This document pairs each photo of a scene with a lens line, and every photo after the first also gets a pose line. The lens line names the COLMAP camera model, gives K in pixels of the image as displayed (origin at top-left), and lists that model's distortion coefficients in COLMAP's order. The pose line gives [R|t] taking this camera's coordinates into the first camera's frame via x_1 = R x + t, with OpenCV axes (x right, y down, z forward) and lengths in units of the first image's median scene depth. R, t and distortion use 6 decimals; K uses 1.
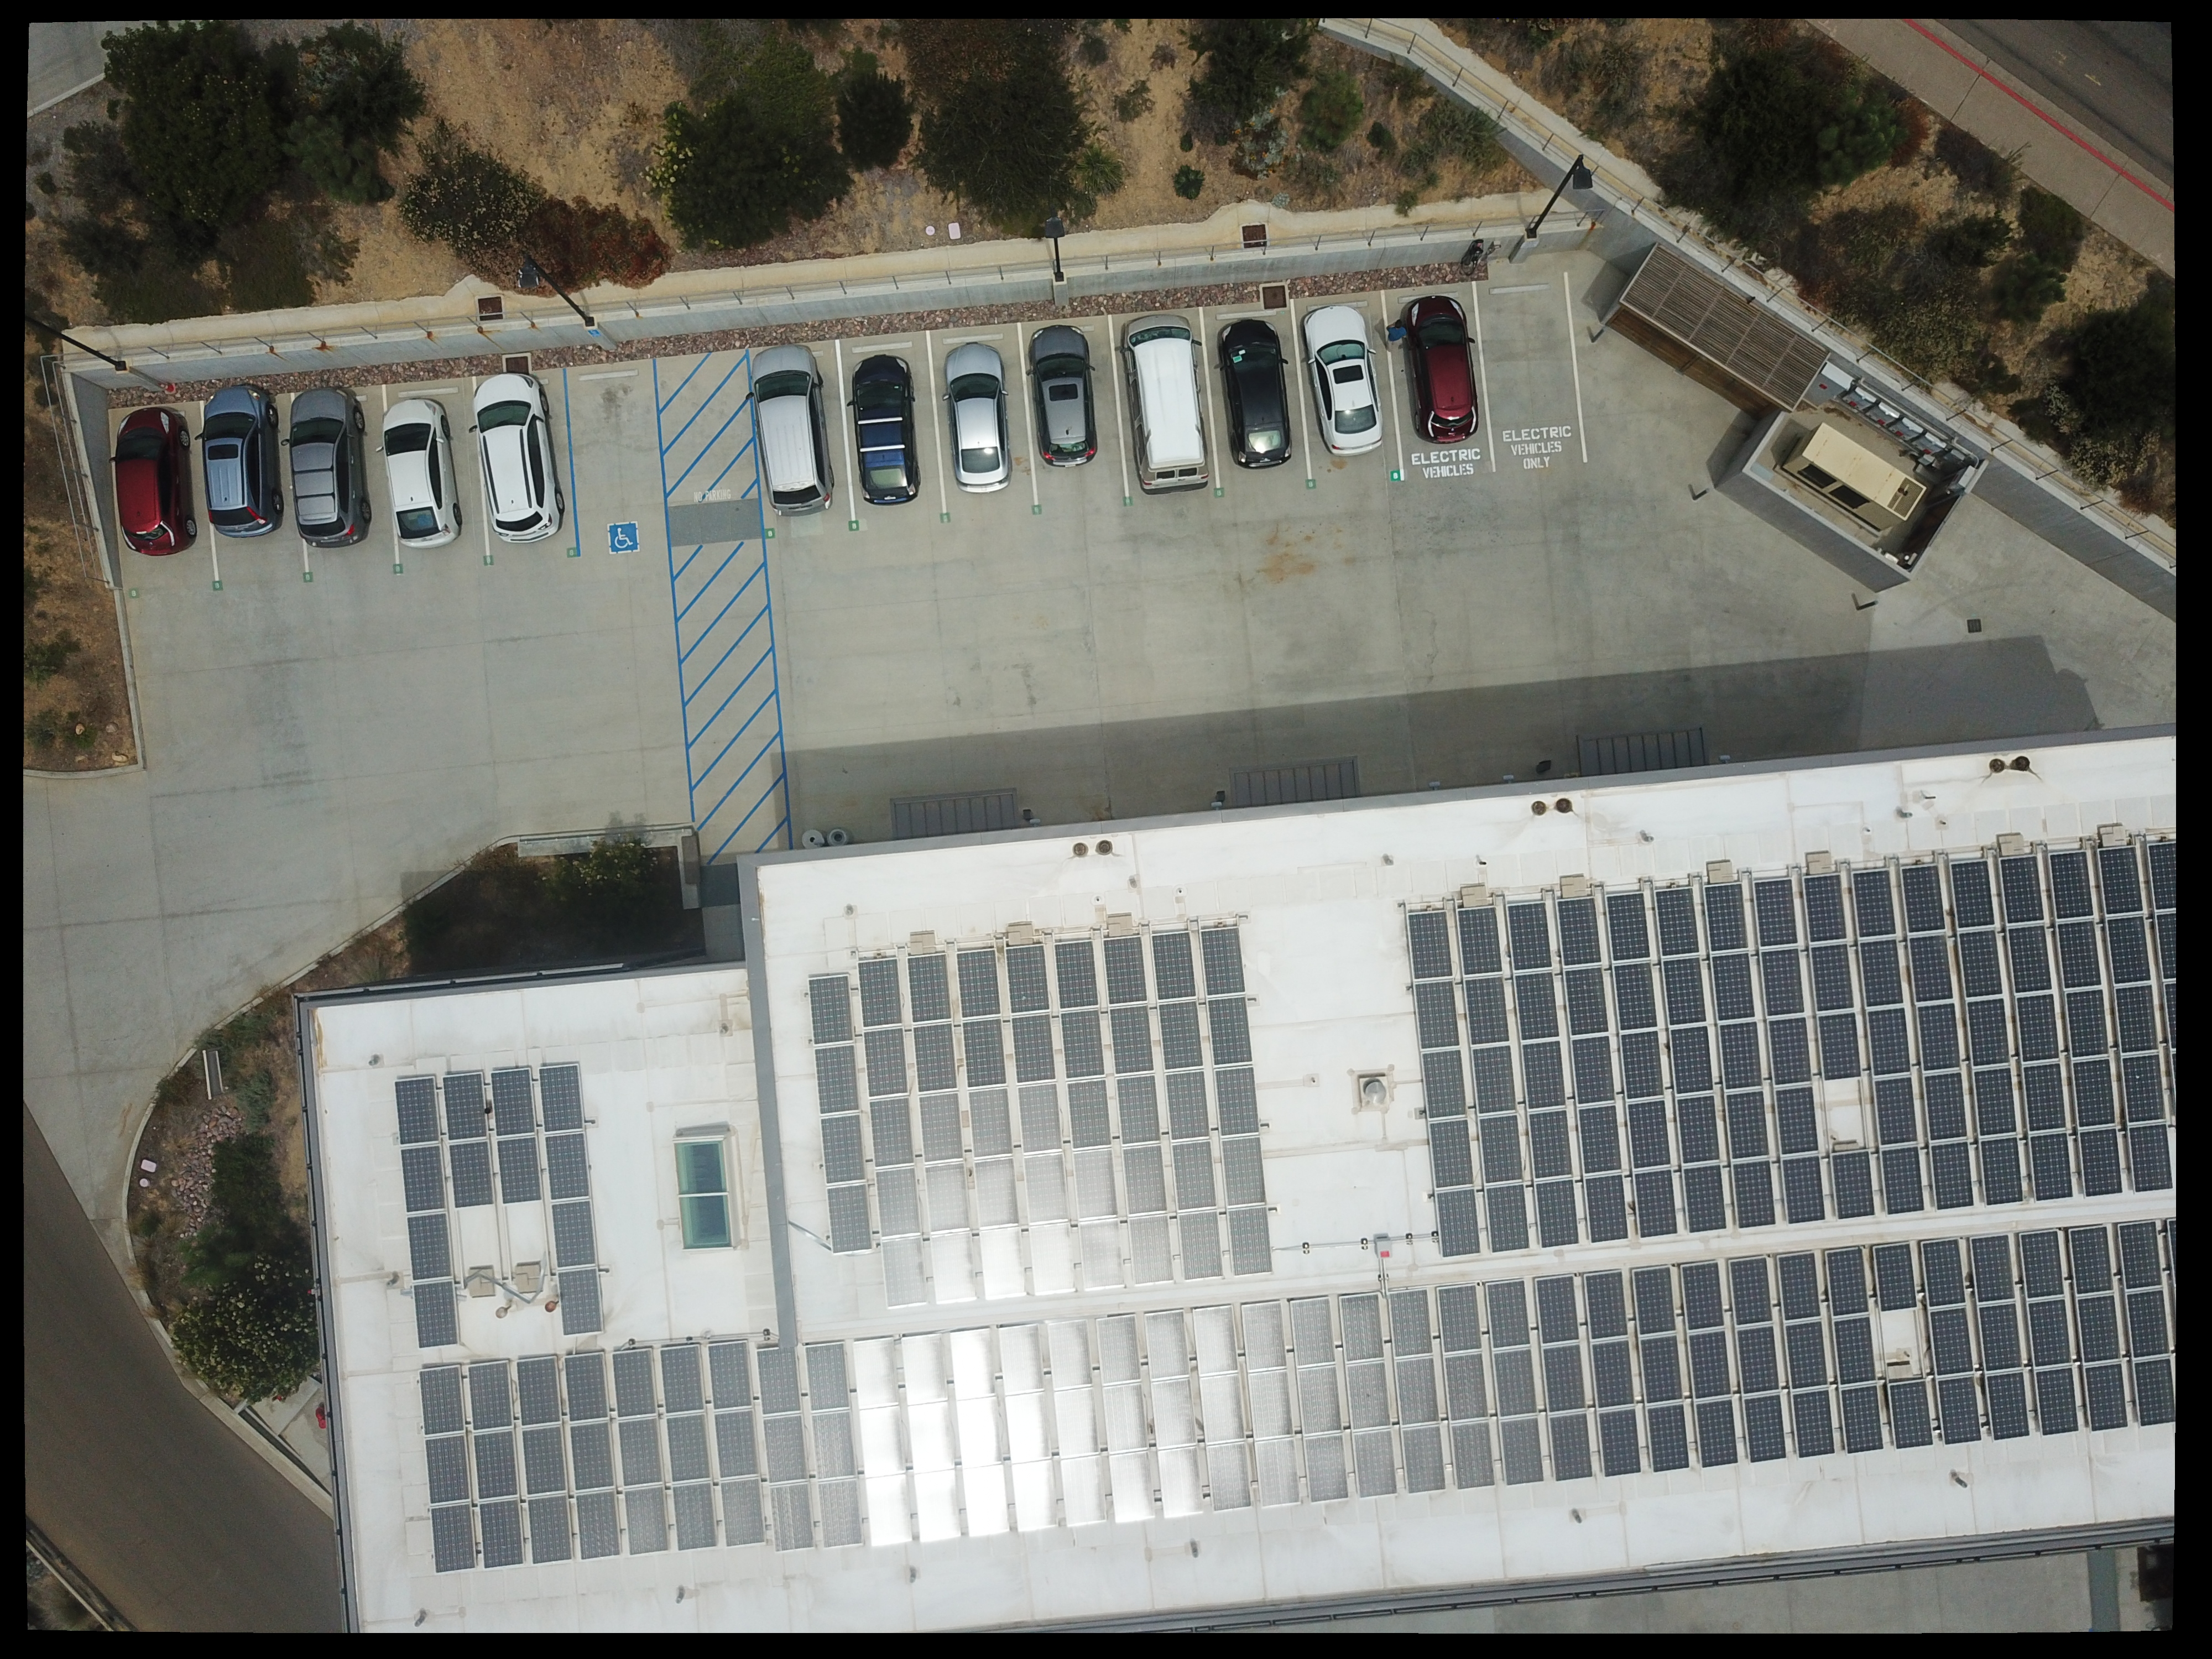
lens RADIAL K [[1661.4, 0, 1102.7], [0, 1661.4, 831.3], [0, 0, 1]] dist [-0.007925, 0.008711]
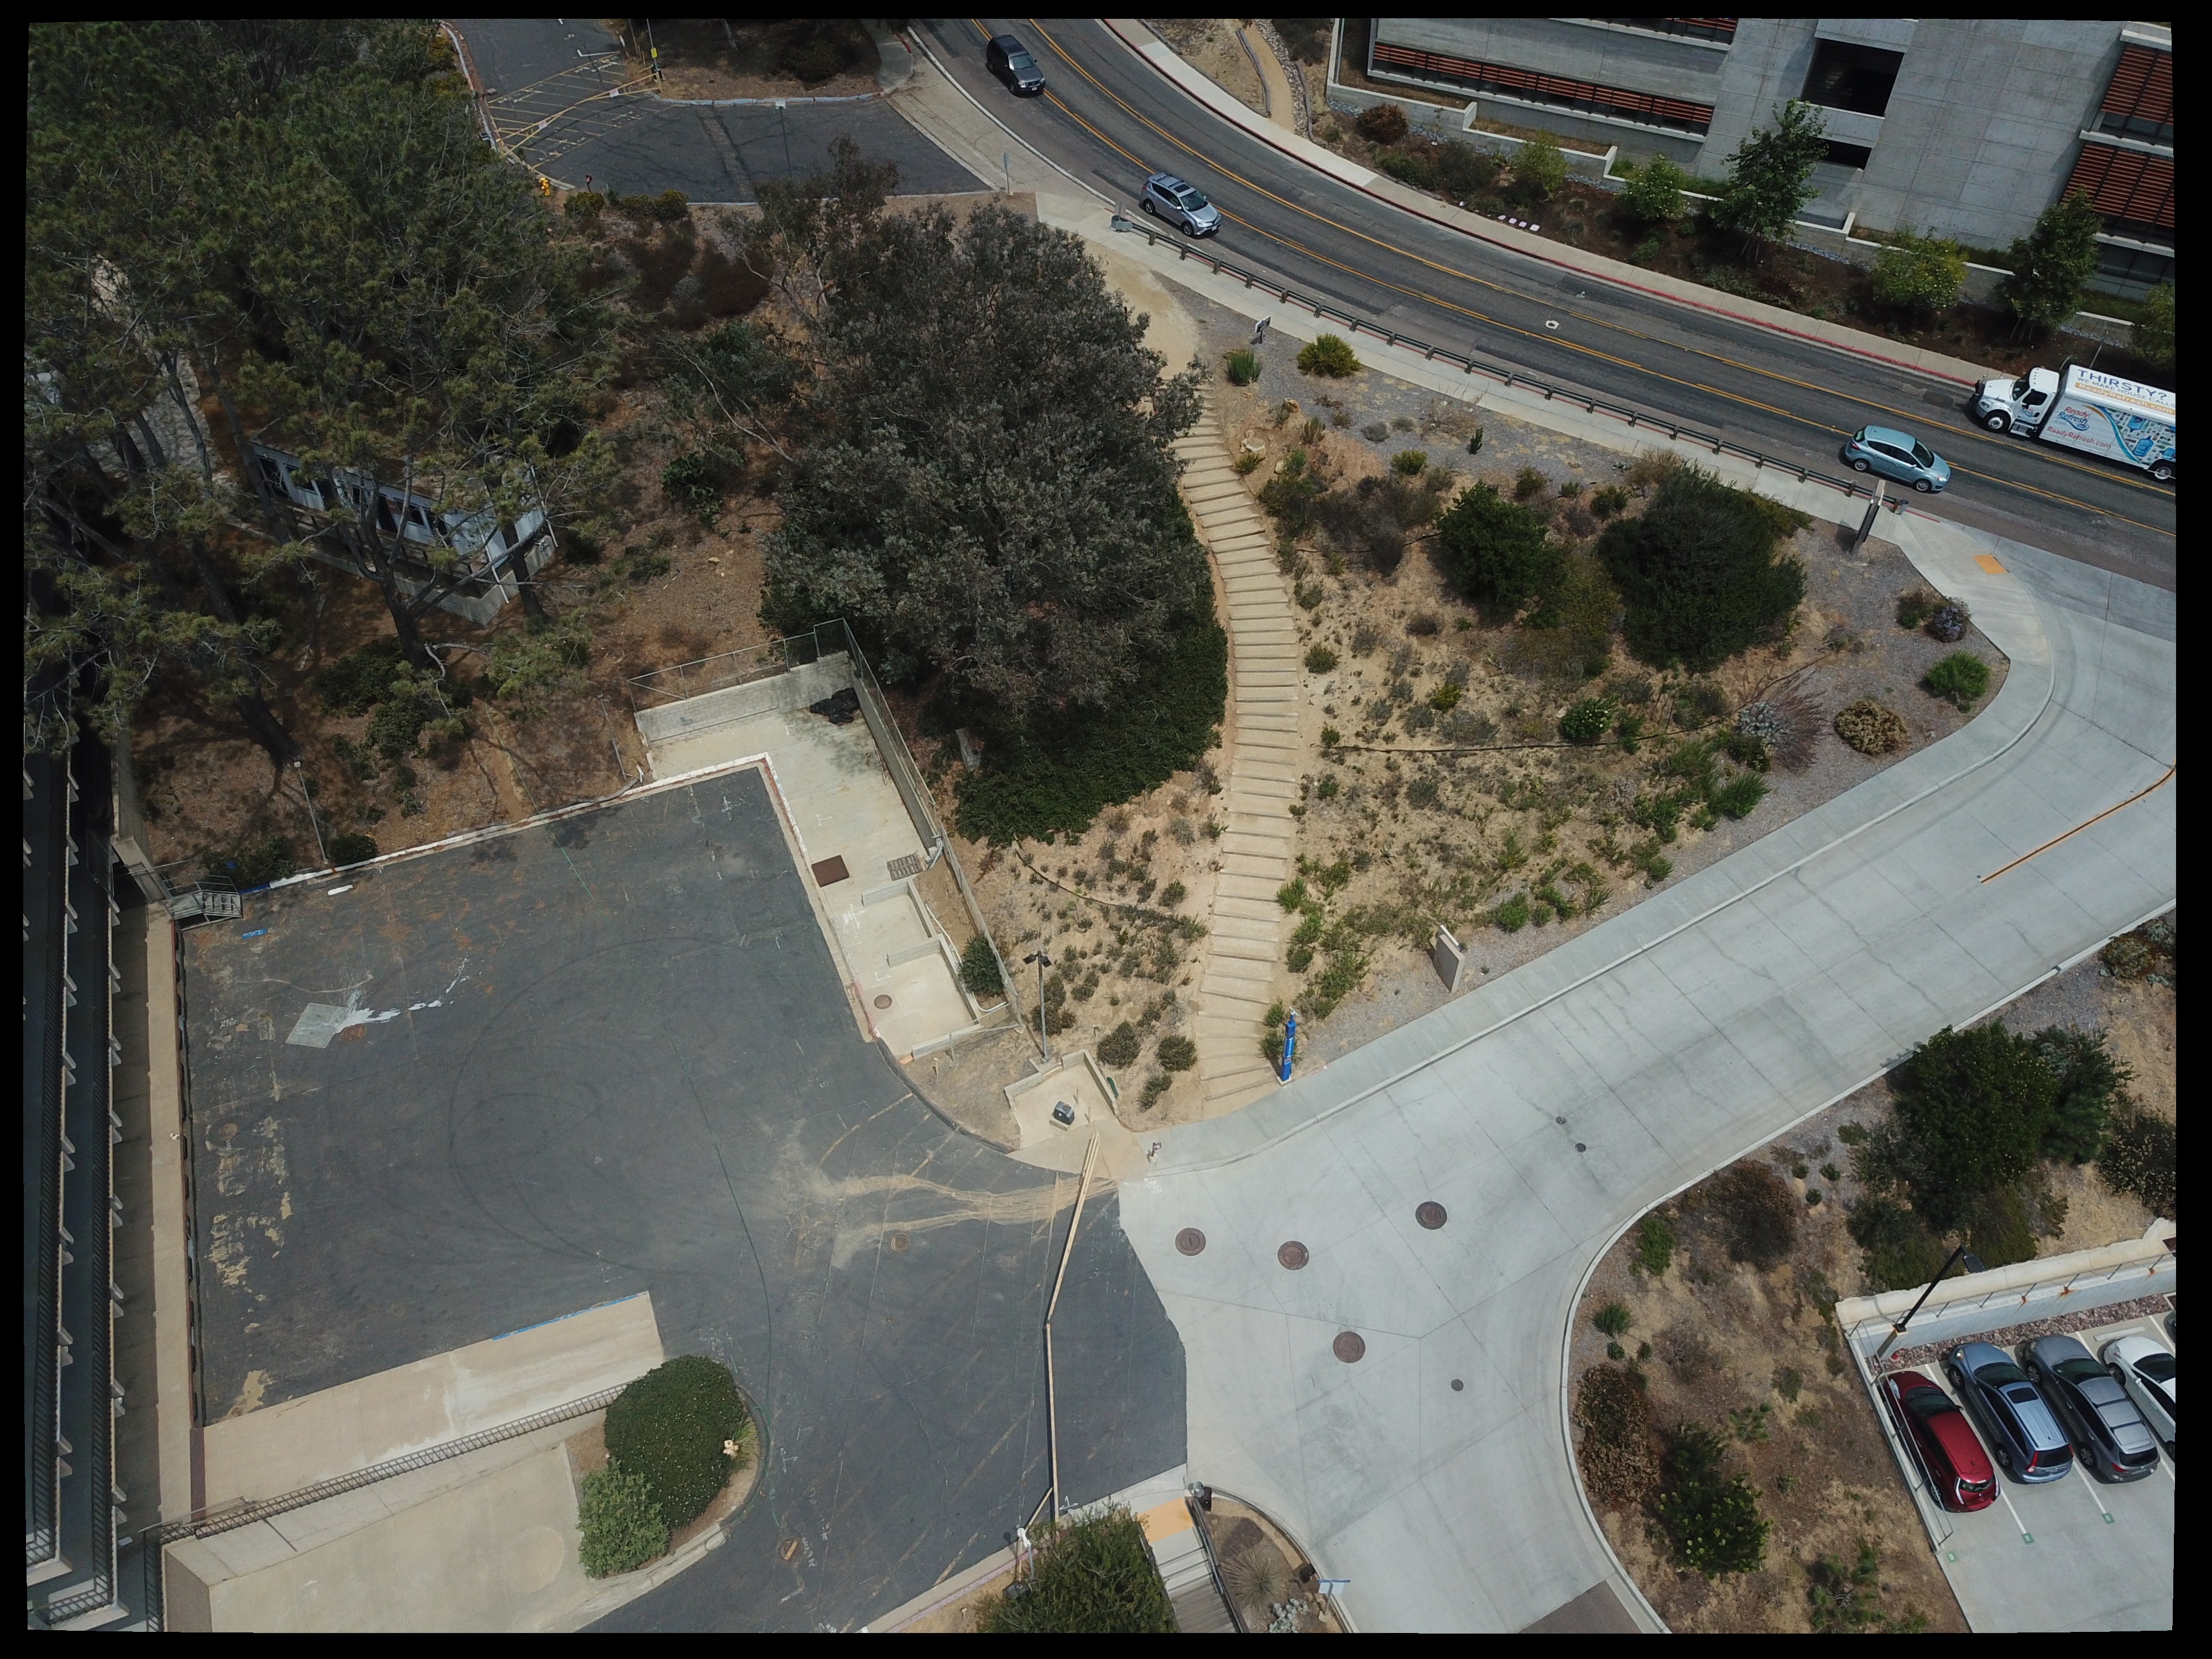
lens RADIAL K [[1659.7, 0, 1109.3], [0, 1659.7, 826.3], [0, 0, 1]] dist [-0.000205, 0.003494]
pose [[0.992662, -0.082637, 0.088281, -1.190826], [0.120421, 0.741982, -0.659516, 0.132149], [-0.011003, 0.665307, 0.746489, -0.024690]]
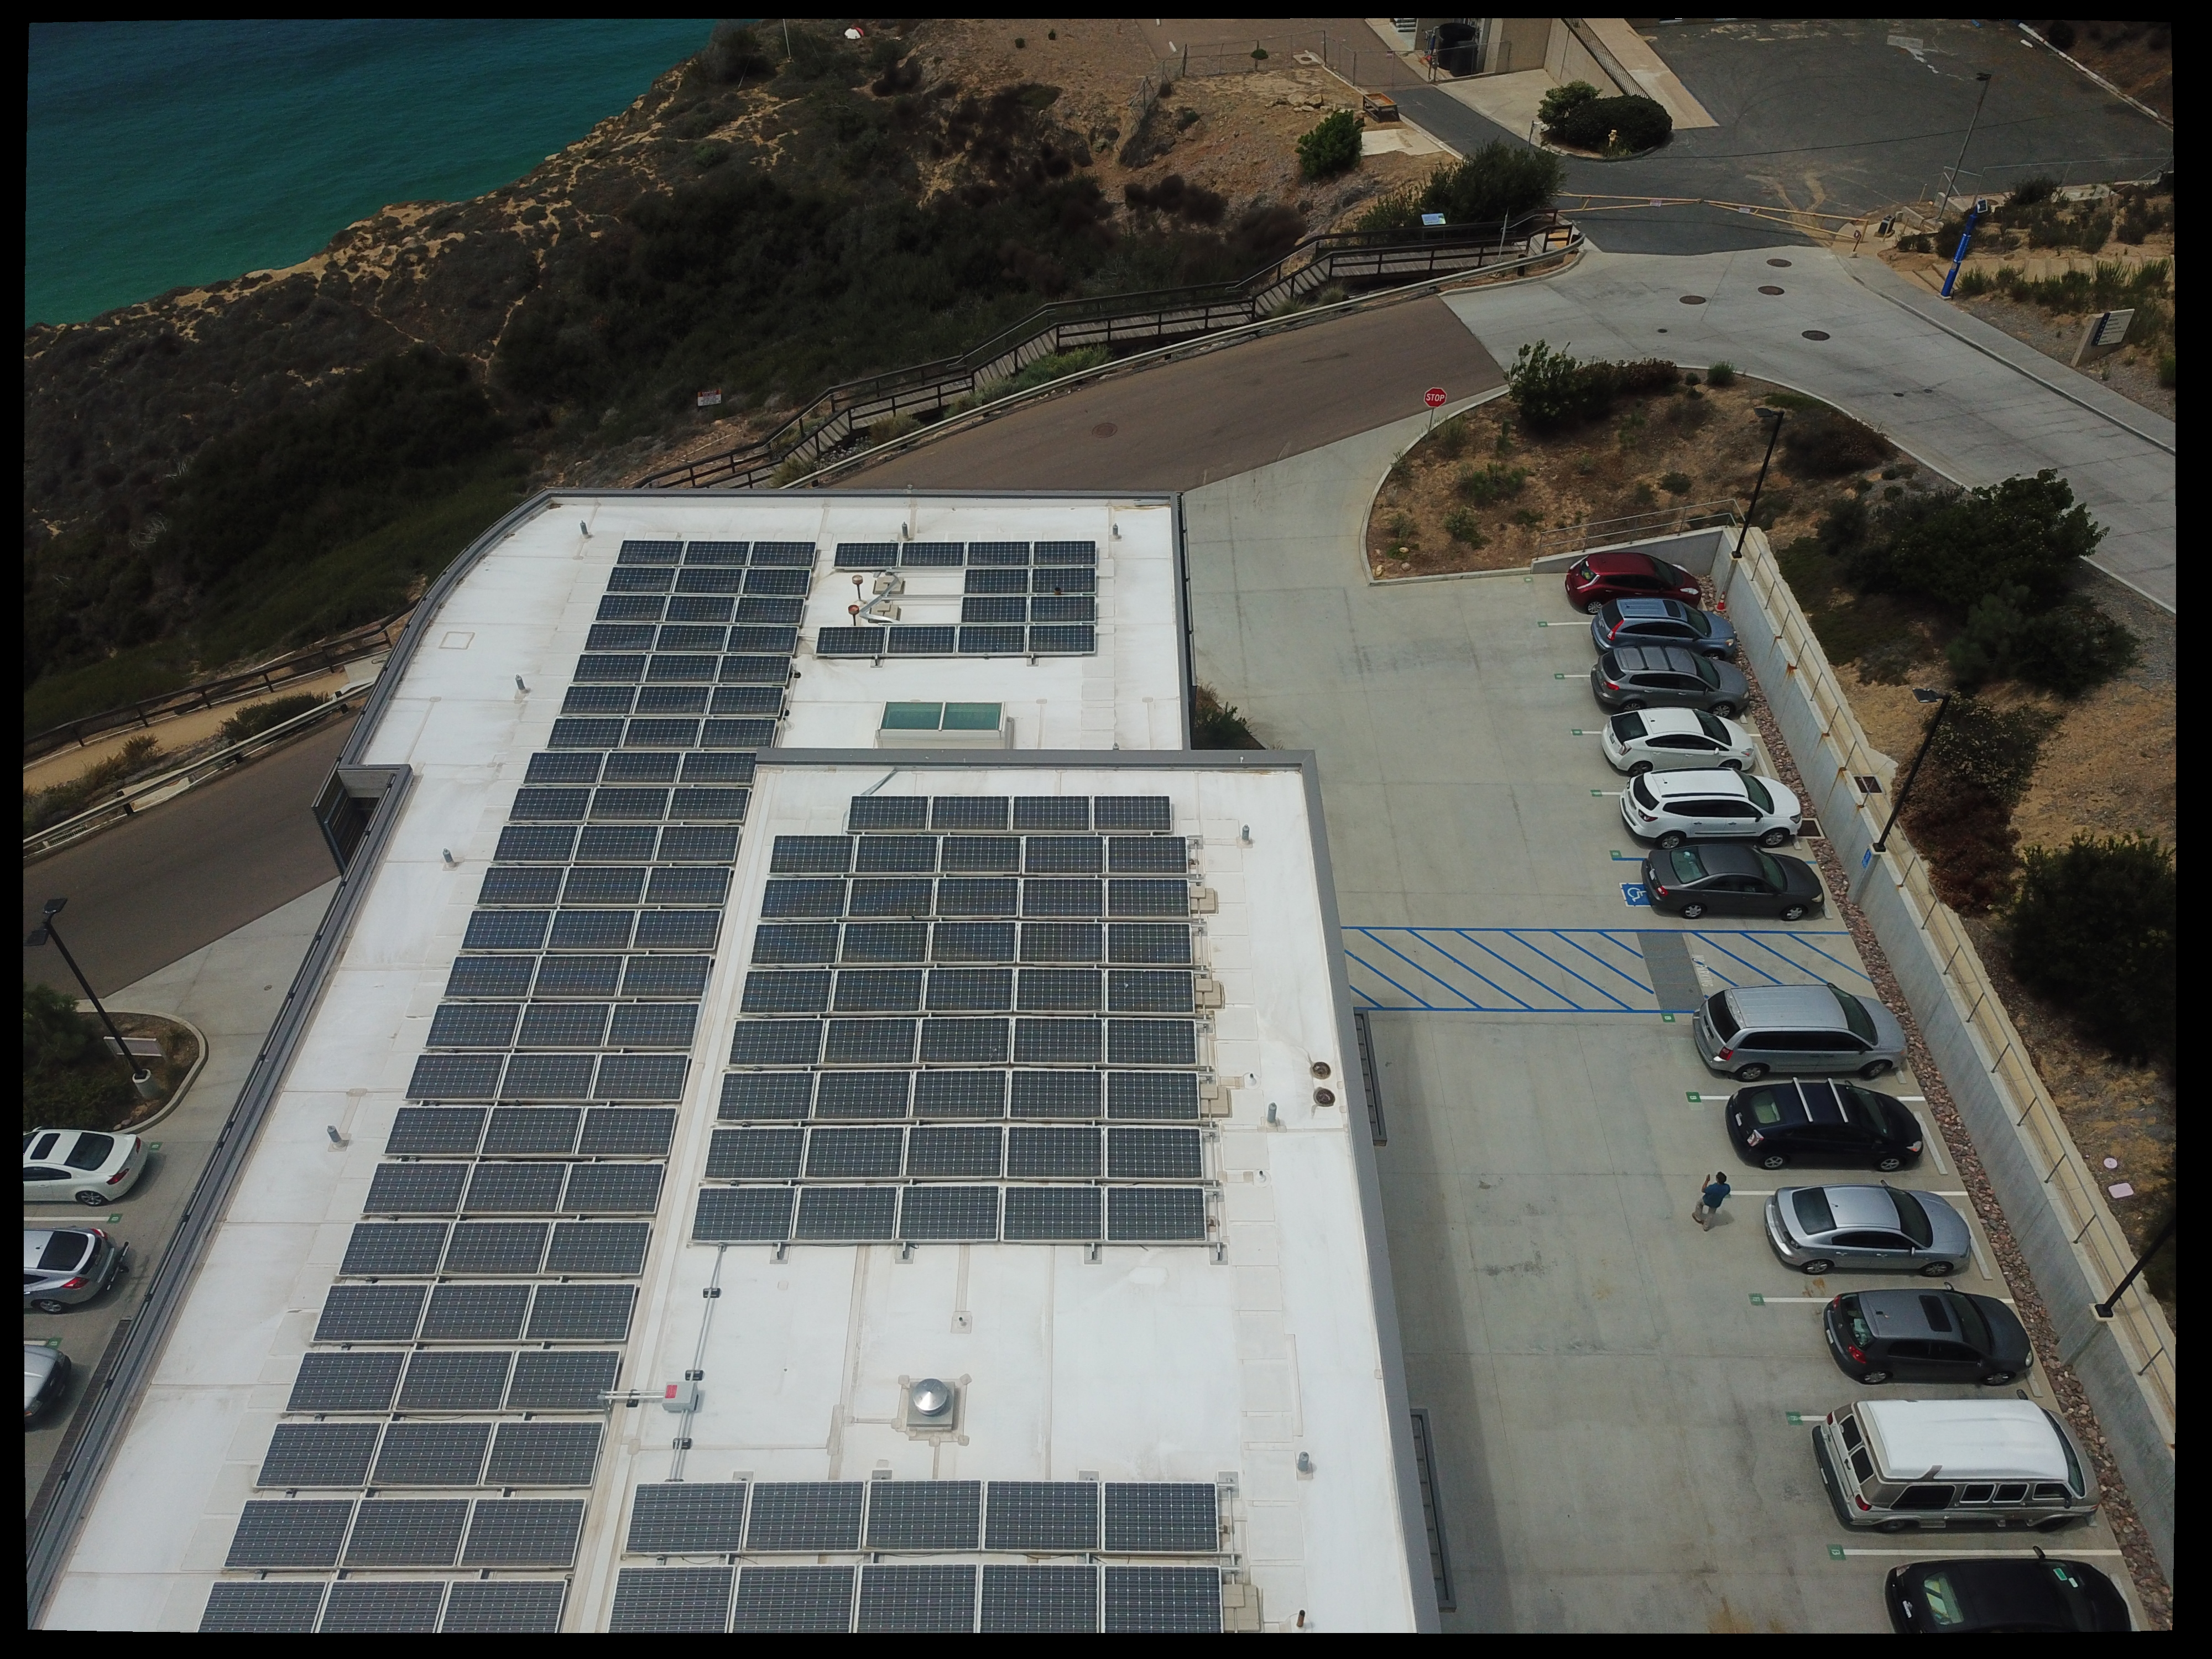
lens RADIAL K [[1661.4, 0, 1102.7], [0, 1661.4, 831.3], [0, 0, 1]] dist [-0.007925, 0.008711]
pose [[-0.093655, 0.691619, -0.716165, 0.383075], [-0.995426, -0.051422, 0.080515, 0.046078], [0.018860, 0.720430, 0.693271, 0.355987]]
